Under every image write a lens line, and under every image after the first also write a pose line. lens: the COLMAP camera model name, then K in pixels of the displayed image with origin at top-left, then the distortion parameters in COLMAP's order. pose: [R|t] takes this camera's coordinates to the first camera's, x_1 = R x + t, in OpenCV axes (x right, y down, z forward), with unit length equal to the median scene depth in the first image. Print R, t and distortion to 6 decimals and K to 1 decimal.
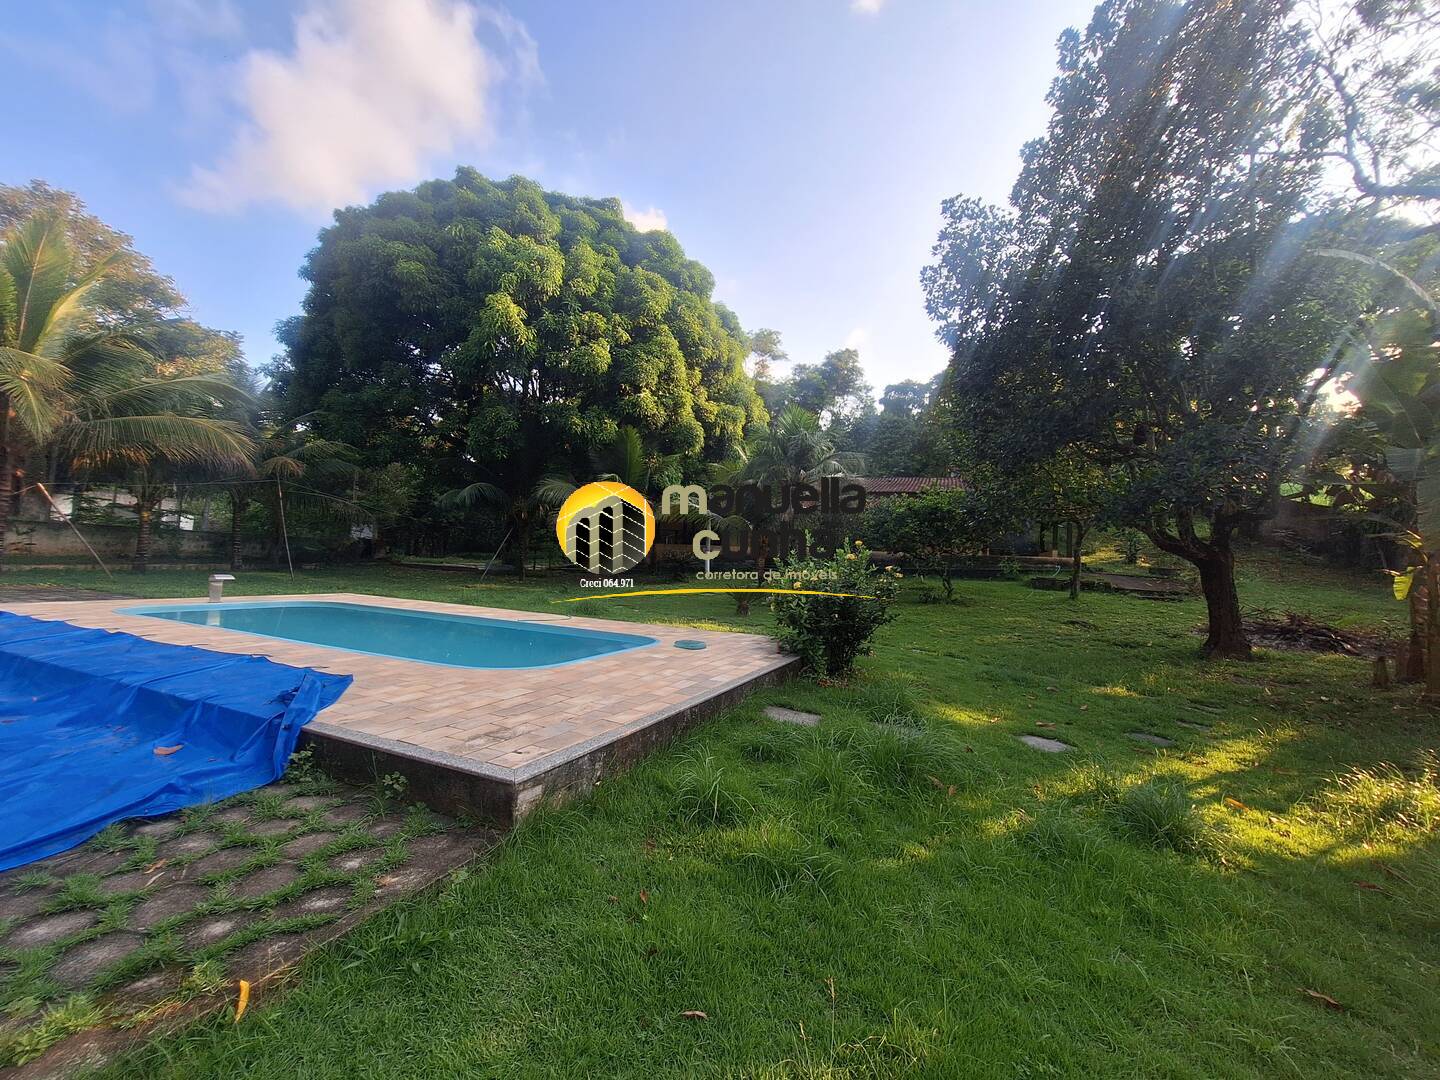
lens RADIAL K [[576.7, 0, 721.2], [0, 576.7, 540.3], [0, 0, 1]] dist [-0.002348, 0.001815]
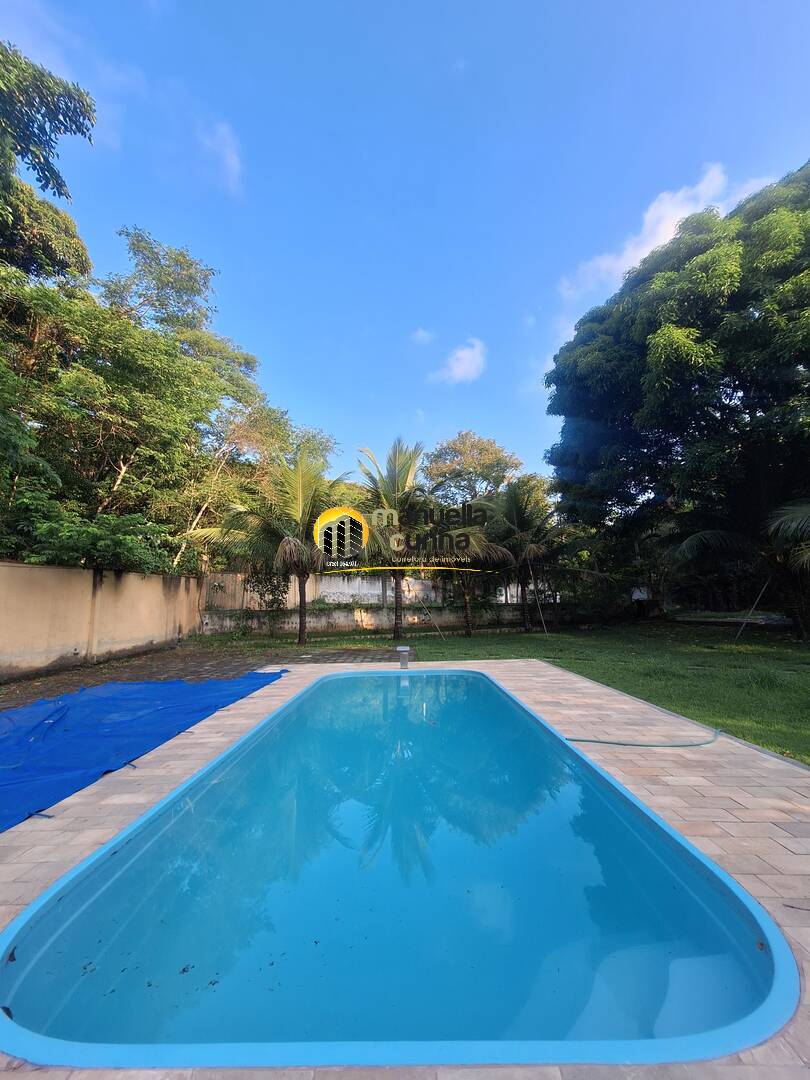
lens RADIAL K [[432.5, 0, 401.8], [0, 432.5, 538.3], [0, 0, 1]] dist [-0.002348, 0.001815]
pose [[0.390907, -0.201810, -0.898034, 0.009254], [0.078413, 0.979422, -0.185967, 0.000382], [0.917084, 0.002278, 0.398687, 0.318344]]
